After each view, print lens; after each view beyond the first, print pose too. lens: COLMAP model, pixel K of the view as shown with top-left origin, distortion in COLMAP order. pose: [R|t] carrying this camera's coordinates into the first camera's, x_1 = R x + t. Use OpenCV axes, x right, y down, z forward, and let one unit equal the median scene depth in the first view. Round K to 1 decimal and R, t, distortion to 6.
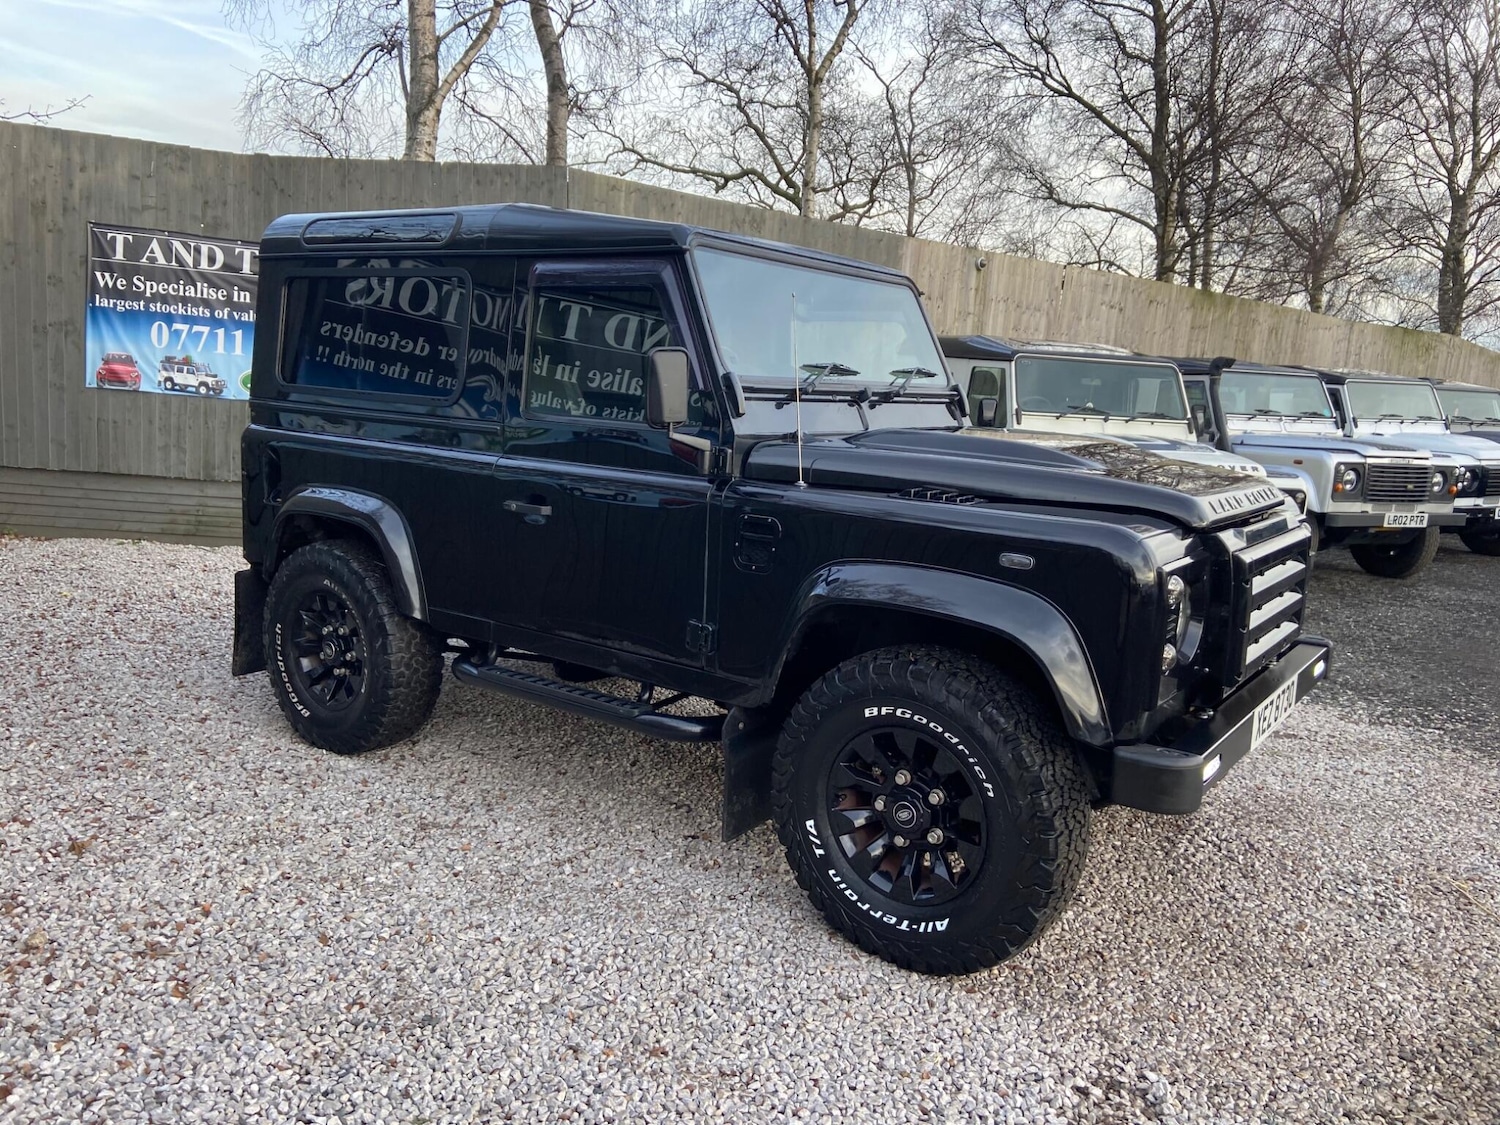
lens RADIAL K [[1124.8, 0, 759.4], [0, 1124.8, 565.0], [0, 0, 1]] dist [0.129278, -0.163114]
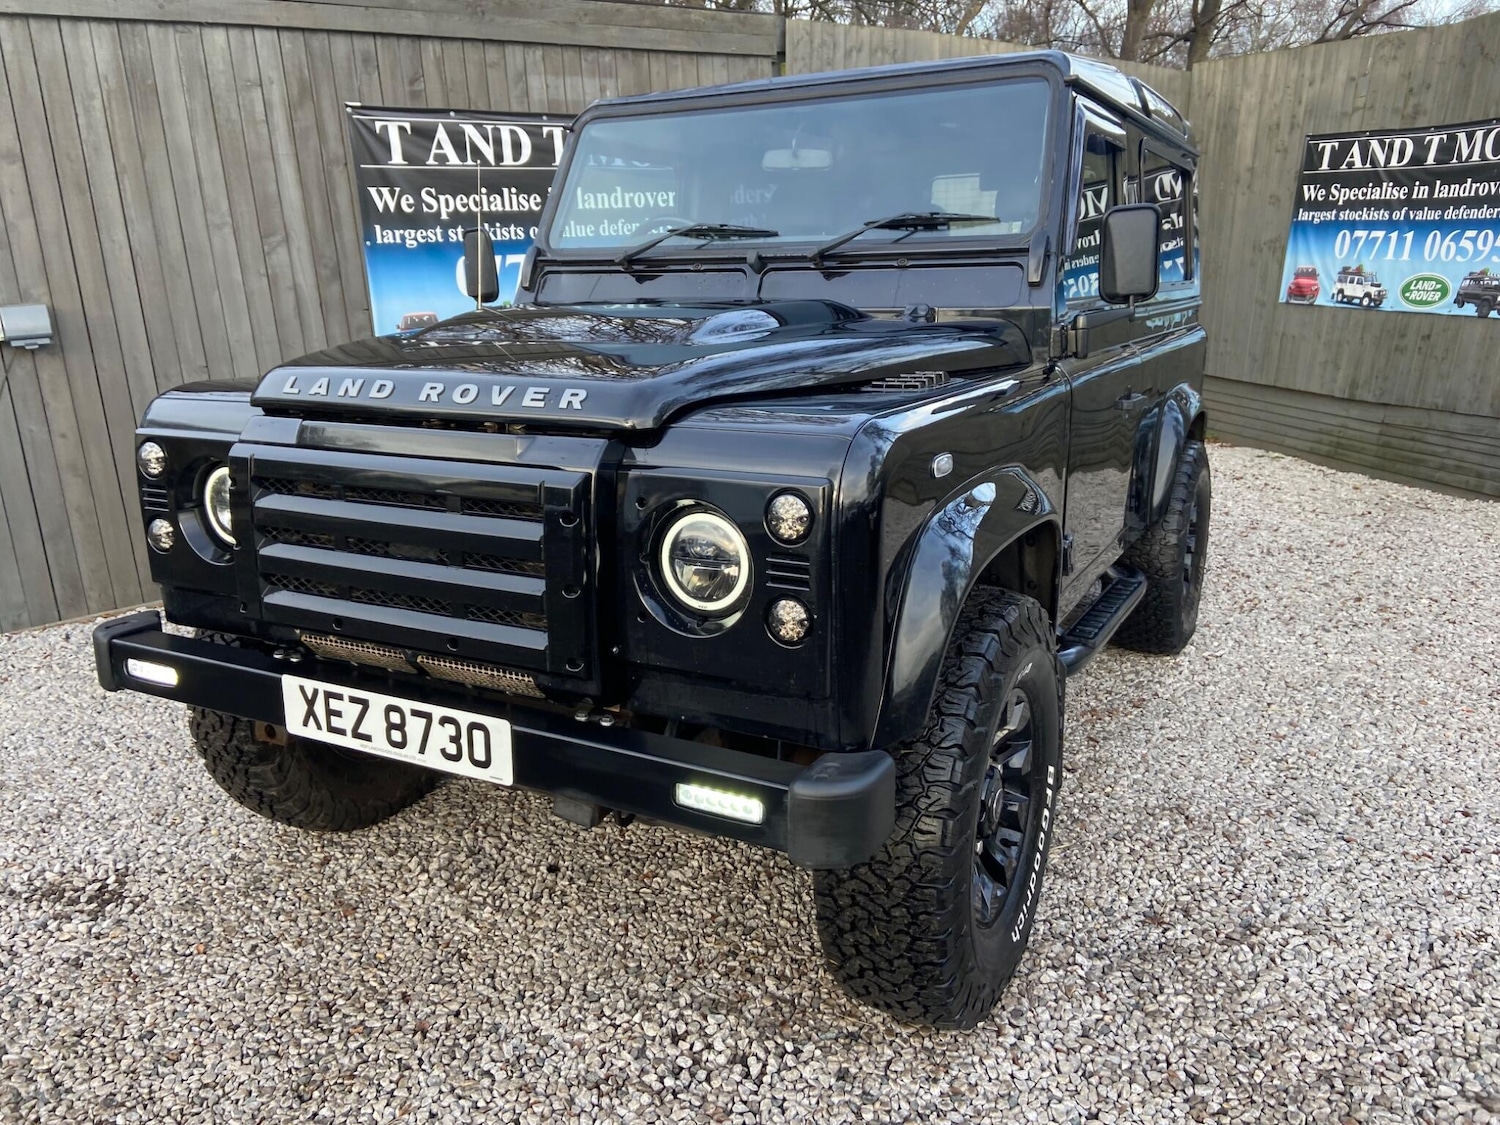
lens RADIAL K [[1124.9, 0, 731.5], [0, 1124.9, 542.4], [0, 0, 1]] dist [0.132276, -0.168594]
pose [[0.111356, 0.176674, -0.977950, 0.401631], [-0.146240, 0.976270, 0.159719, -0.038035], [0.982962, 0.125230, 0.134551, 0.408942]]
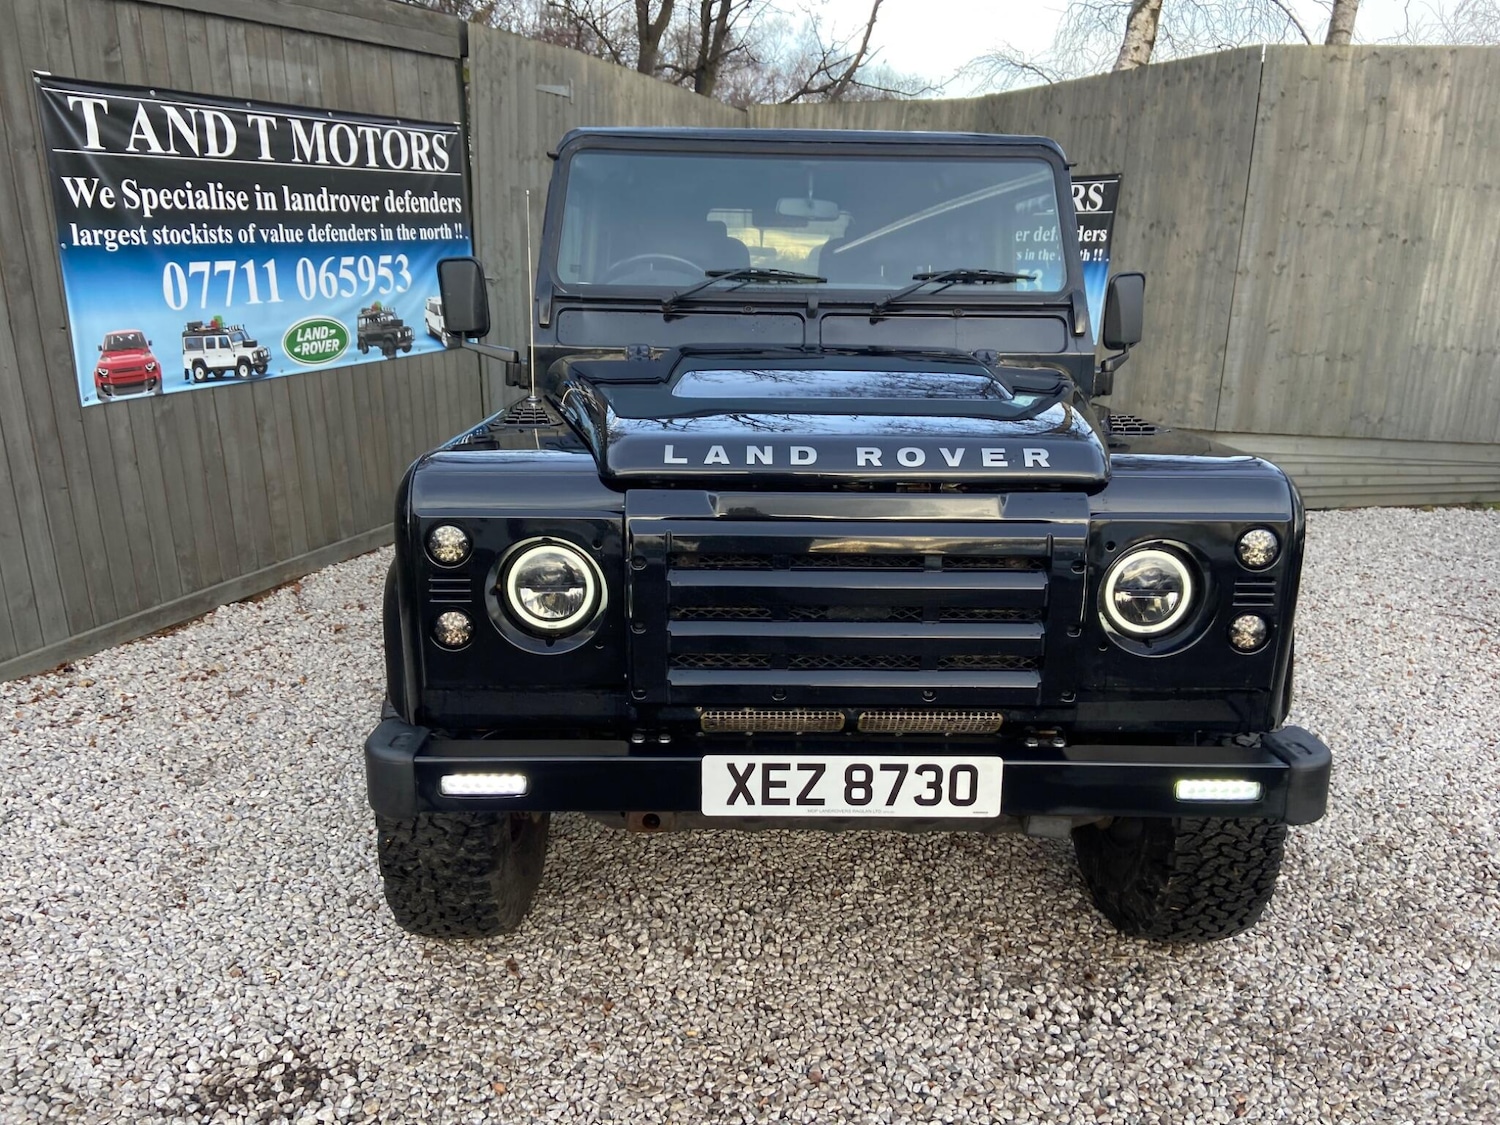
lens RADIAL K [[1124.8, 0, 759.4], [0, 1124.8, 565.0], [0, 0, 1]] dist [0.129278, -0.163114]
pose [[0.600223, 0.159796, -0.783707, 0.337919], [-0.120500, 0.986722, 0.108903, -0.022475], [0.790703, 0.029071, 0.611509, 0.212932]]
